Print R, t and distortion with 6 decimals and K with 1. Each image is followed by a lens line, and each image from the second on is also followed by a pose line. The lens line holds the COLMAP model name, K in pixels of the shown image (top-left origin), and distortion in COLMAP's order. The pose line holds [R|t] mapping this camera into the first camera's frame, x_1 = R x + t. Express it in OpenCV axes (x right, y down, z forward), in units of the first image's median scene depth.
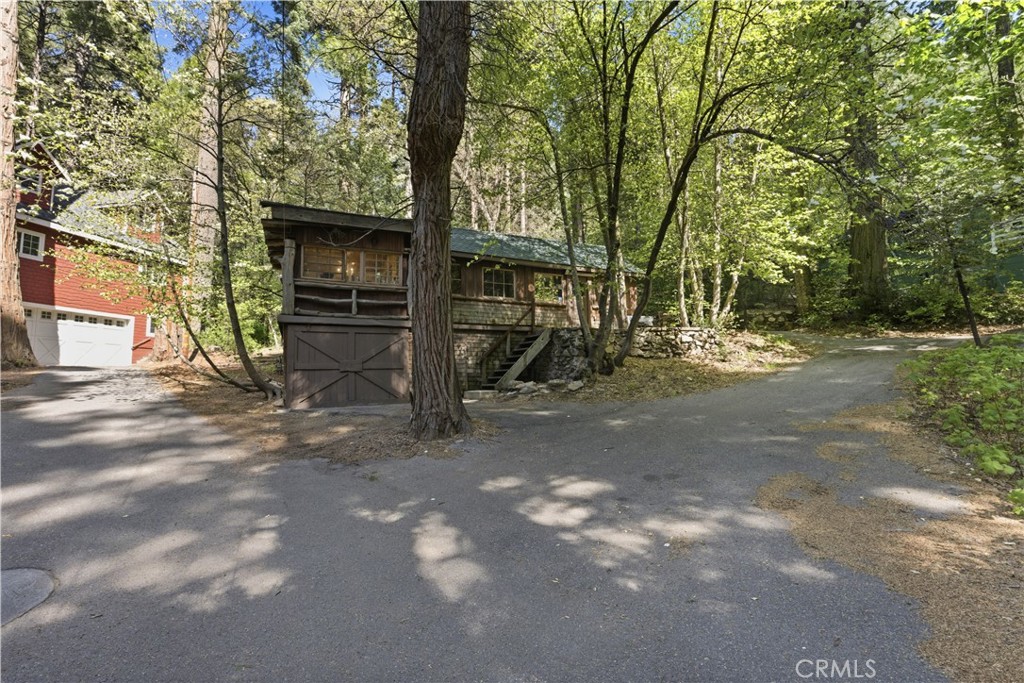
lens RADIAL K [[455.7, 0, 514.5], [0, 455.7, 338.8], [0, 0, 1]] dist [-0.002836, 0.000214]
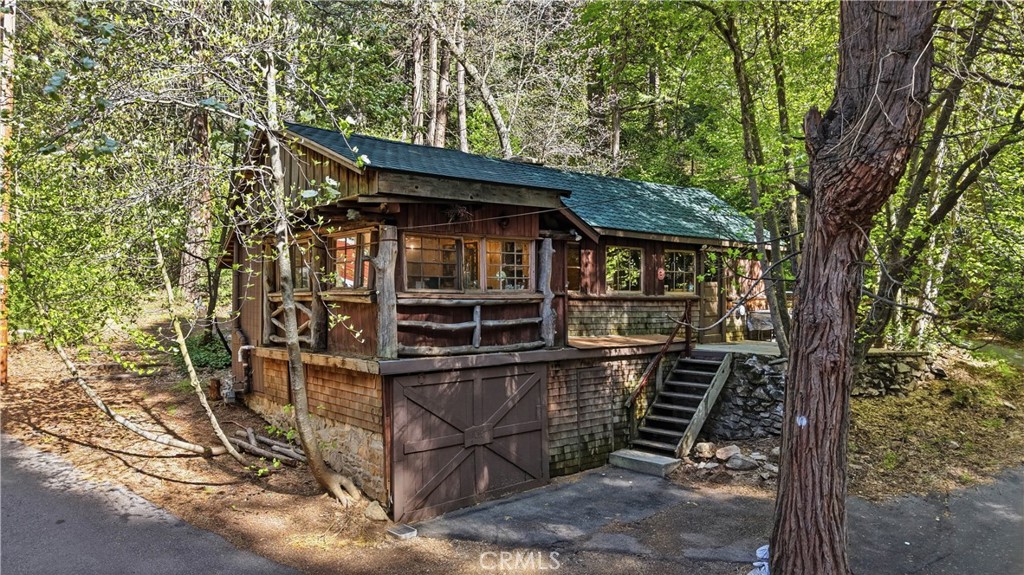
lens RADIAL K [[700.9, 0, 512.5], [0, 700.9, 279.7], [0, 0, 1]] dist [0.027611, -0.015660]
pose [[0.967722, 0.018392, 0.251346, -0.509956], [-0.034452, 0.997625, 0.059647, -0.187975], [-0.249652, -0.066381, 0.966058, 0.099383]]
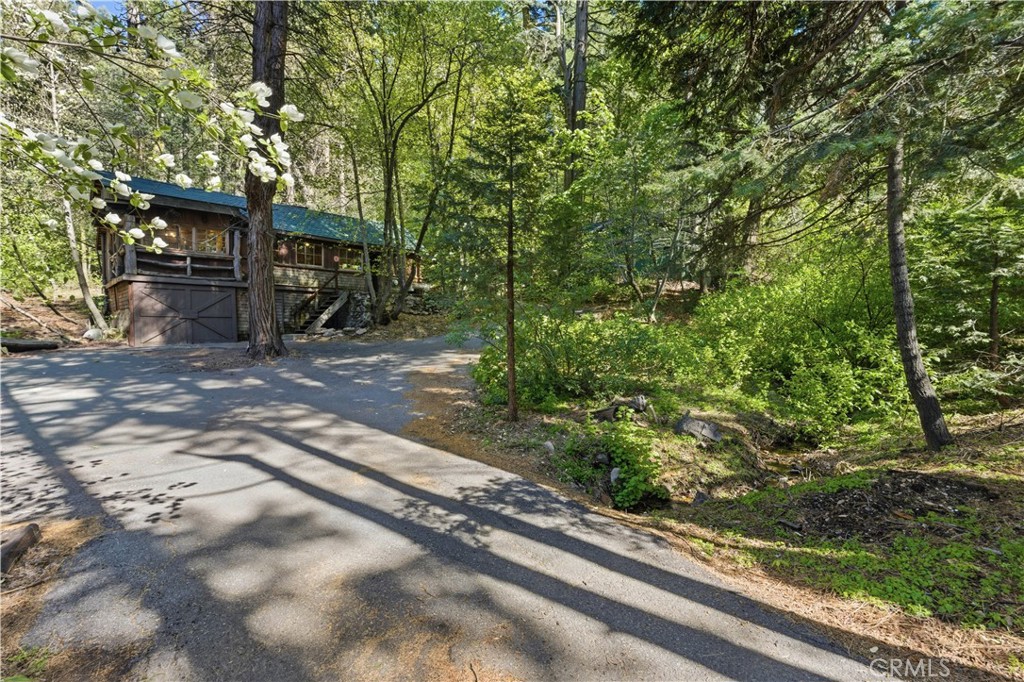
lens RADIAL K [[455.7, 0, 510.0], [0, 455.7, 342.5], [0, 0, 1]] dist [-0.002836, 0.000214]
pose [[0.936160, 0.005664, 0.351528, 0.054158], [-0.046663, 0.993026, 0.108271, -0.044927], [-0.348464, -0.117762, 0.929895, -0.545929]]
